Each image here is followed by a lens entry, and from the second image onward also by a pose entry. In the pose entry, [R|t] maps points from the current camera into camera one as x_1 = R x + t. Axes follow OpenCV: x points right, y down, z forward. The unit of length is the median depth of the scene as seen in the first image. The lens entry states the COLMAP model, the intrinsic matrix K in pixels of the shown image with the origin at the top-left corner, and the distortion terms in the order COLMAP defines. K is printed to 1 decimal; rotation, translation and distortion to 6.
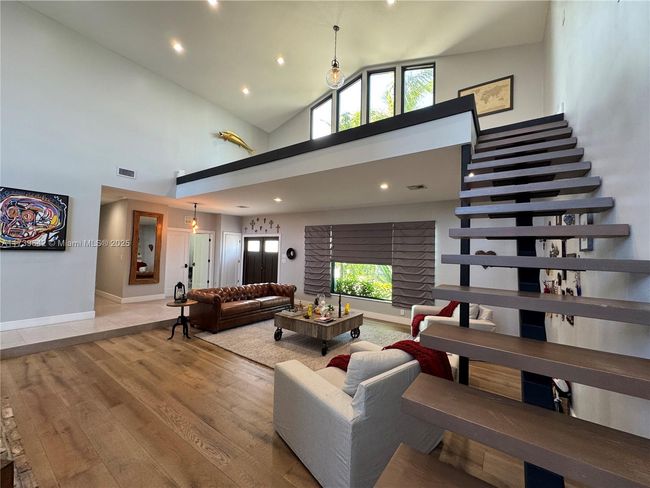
lens RADIAL K [[259.3, 0, 325.2], [0, 259.3, 243.0], [0, 0, 1]] dist [-0.002022, -0.000252]
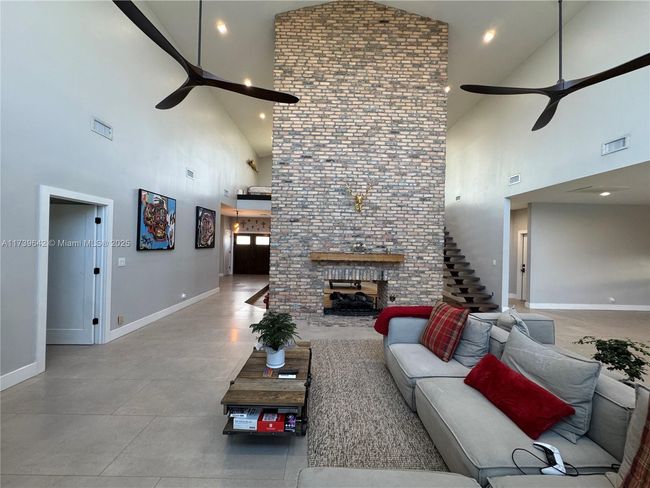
lens RADIAL K [[259.3, 0, 325.9], [0, 259.3, 243.1], [0, 0, 1]] dist [-0.002022, -0.000252]
pose [[0.805798, -0.012700, 0.592054, -0.741748], [-0.018533, 0.998739, 0.046648, -0.043685], [-0.591900, -0.048561, 0.804547, -0.331325]]
